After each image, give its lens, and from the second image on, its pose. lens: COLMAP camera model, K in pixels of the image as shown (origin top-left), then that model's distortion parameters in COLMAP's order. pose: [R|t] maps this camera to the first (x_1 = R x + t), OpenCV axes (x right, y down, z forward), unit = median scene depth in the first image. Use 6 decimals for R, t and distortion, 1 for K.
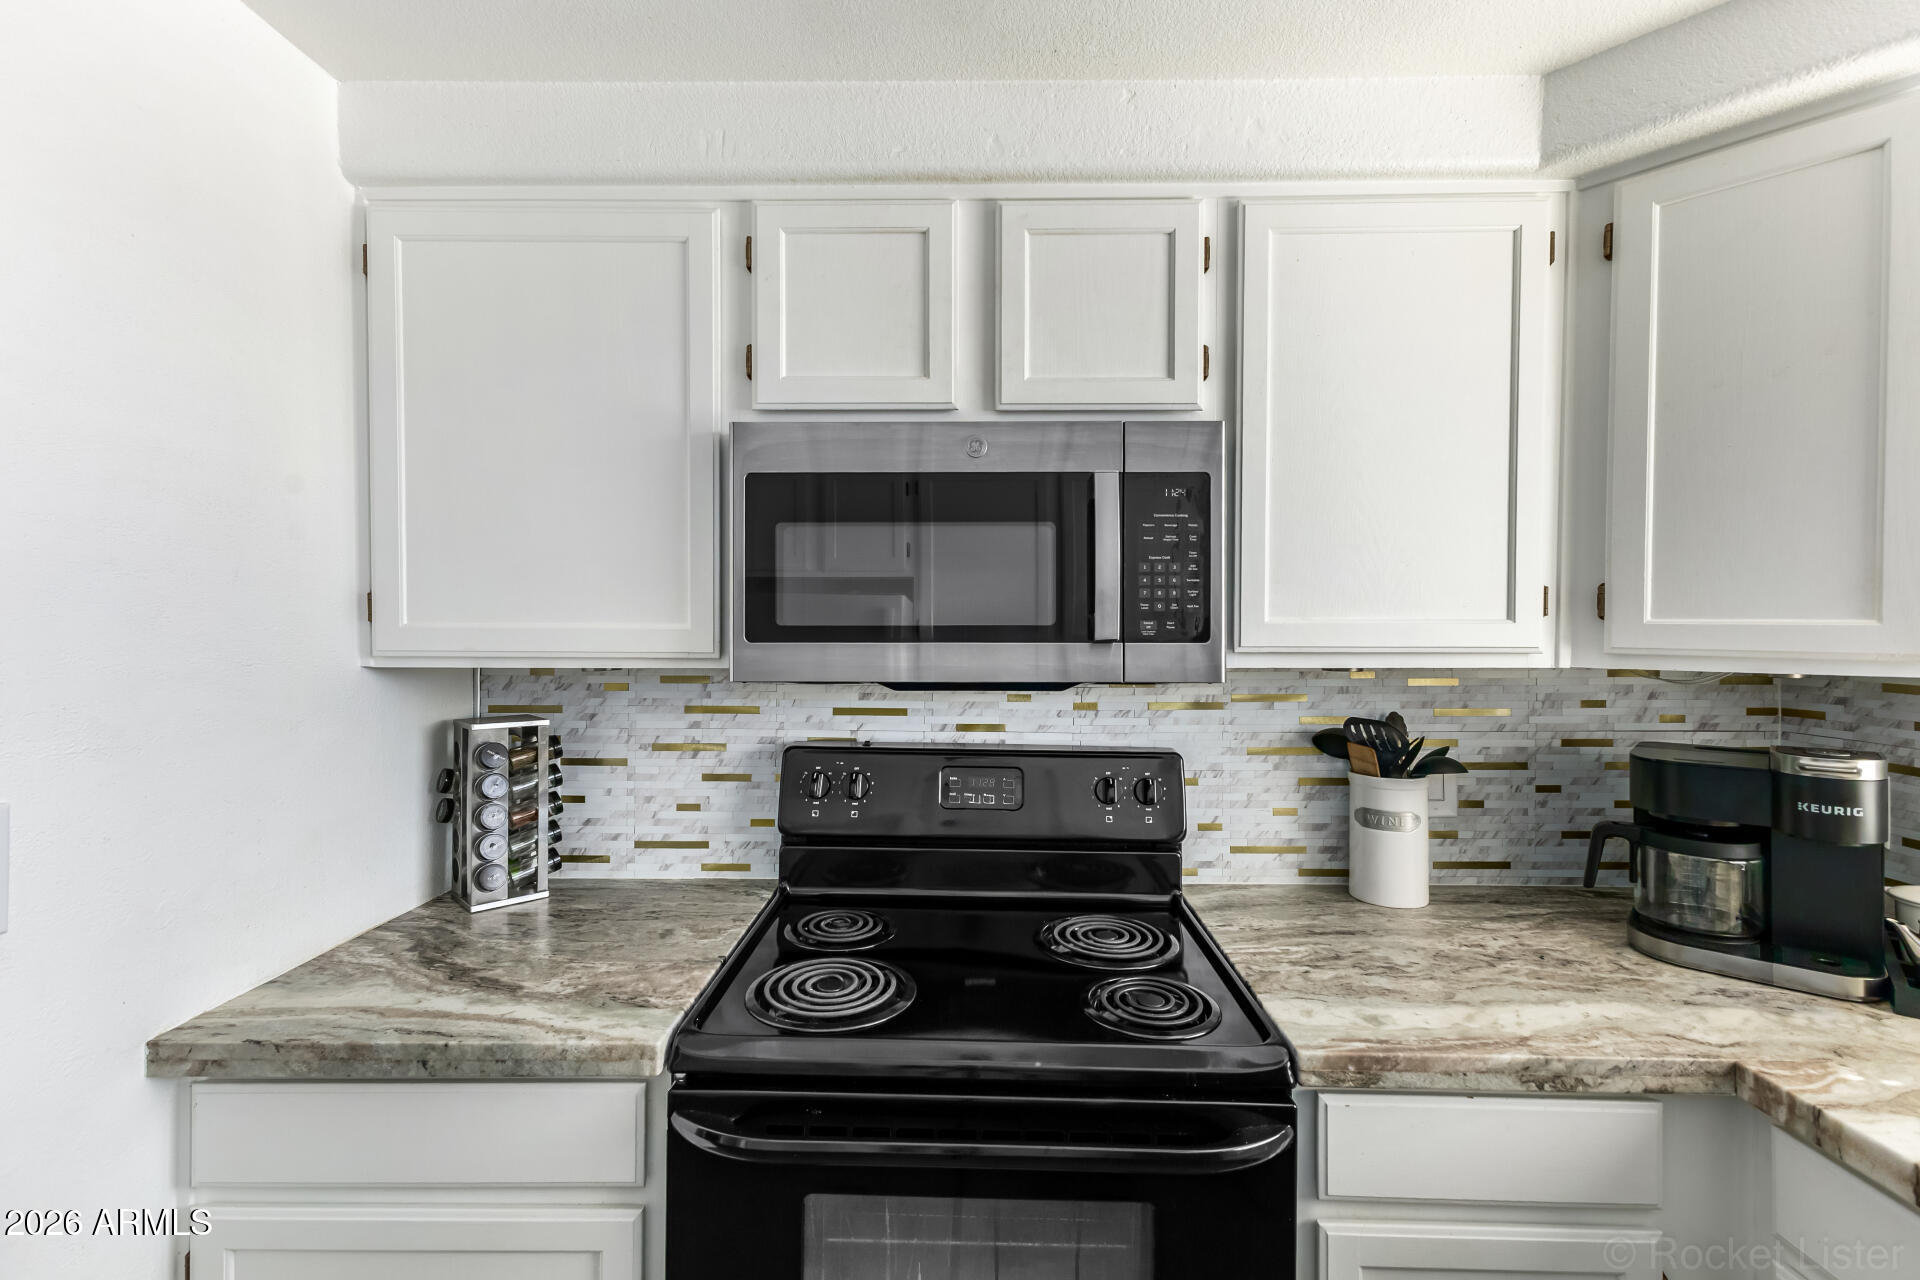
lens RADIAL K [[833.5, 0, 961.0], [0, 833.5, 631.3], [0, 0, 1]] dist [0.005337, -0.000112]
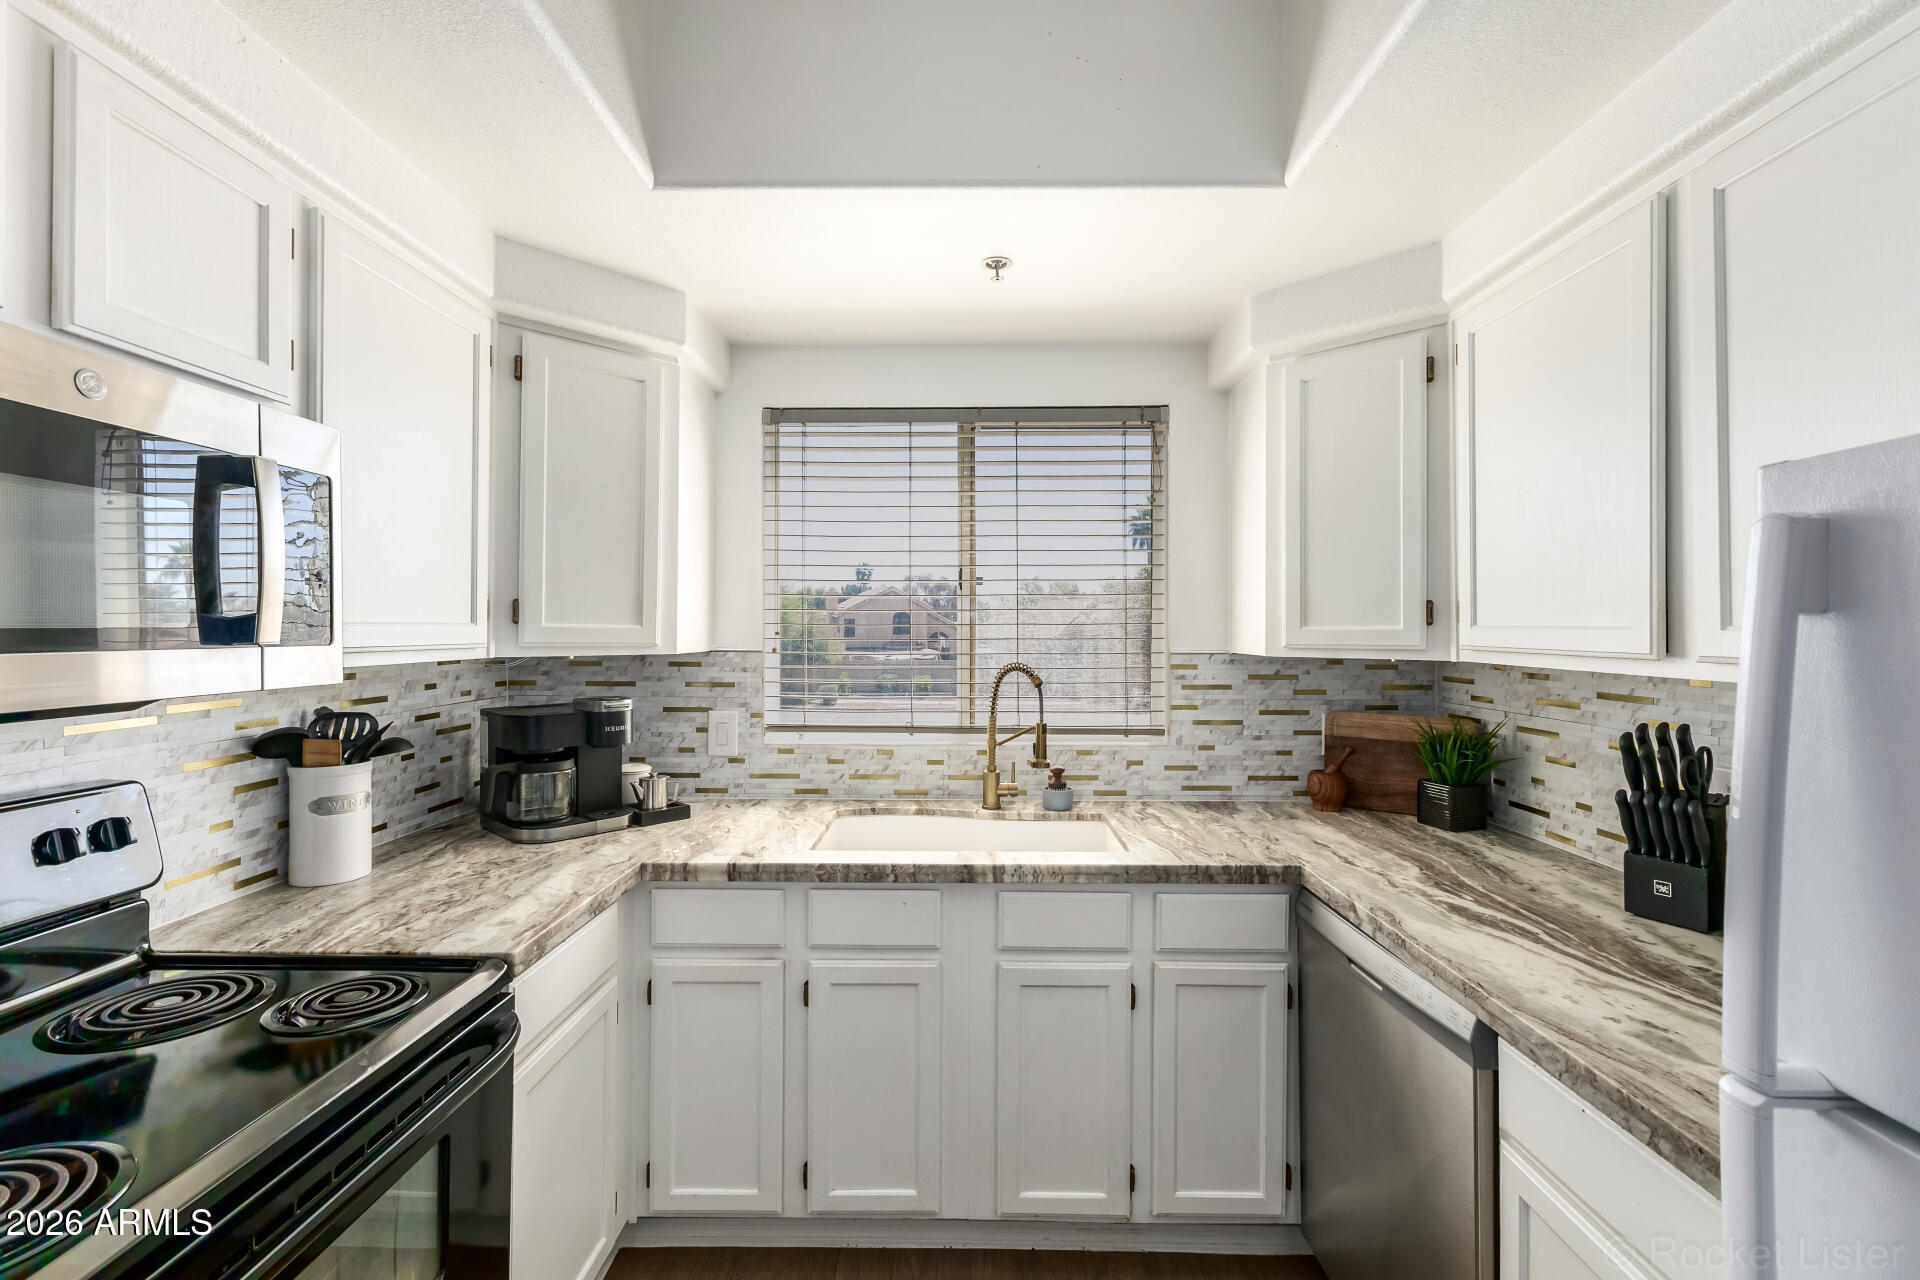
lens RADIAL K [[833.5, 0, 959.4], [0, 833.5, 633.6], [0, 0, 1]] dist [0.005337, -0.000112]
pose [[-0.010882, -0.007831, 0.999910, -0.691048], [-0.000450, 0.999969, 0.007827, -0.008288], [-0.999941, -0.000365, -0.010885, 0.231322]]
